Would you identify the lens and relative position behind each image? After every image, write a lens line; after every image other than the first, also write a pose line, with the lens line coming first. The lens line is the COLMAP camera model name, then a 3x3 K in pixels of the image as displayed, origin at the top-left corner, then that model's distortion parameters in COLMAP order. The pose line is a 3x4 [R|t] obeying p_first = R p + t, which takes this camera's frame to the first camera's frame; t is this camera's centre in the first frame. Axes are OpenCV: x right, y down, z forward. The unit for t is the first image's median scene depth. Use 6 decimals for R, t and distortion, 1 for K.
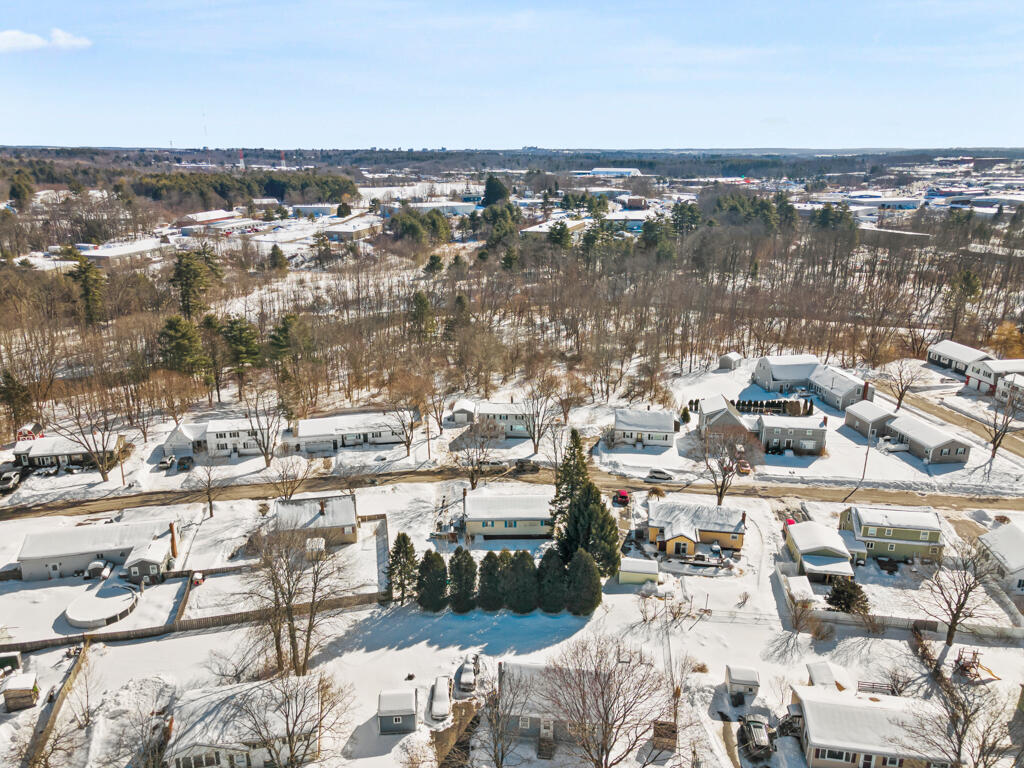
lens RADIAL K [[777.5, 0, 484.5], [0, 777.5, 383.1], [0, 0, 1]] dist [0.049367, -0.002341]
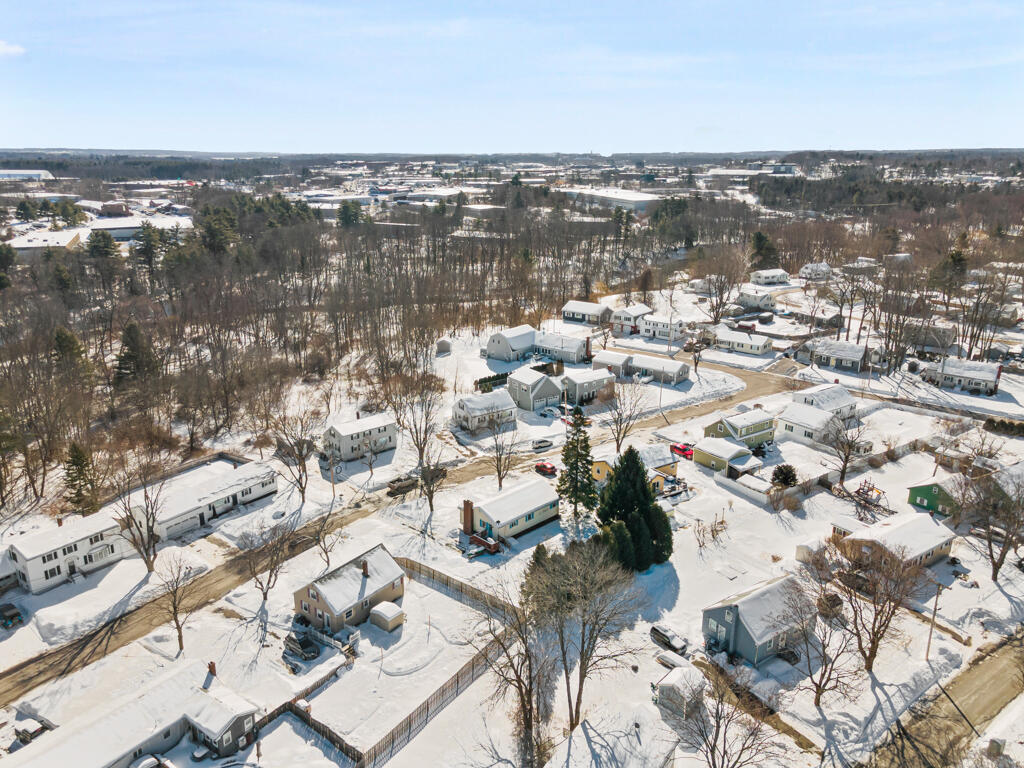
lens RADIAL K [[777.5, 0, 484.5], [0, 777.5, 383.1], [0, 0, 1]] dist [0.049367, -0.002341]
pose [[0.718137, -0.199691, 0.666635, -0.496675], [0.201490, 0.976578, 0.075478, -0.059737], [-0.666094, 0.080117, 0.741553, 0.205025]]
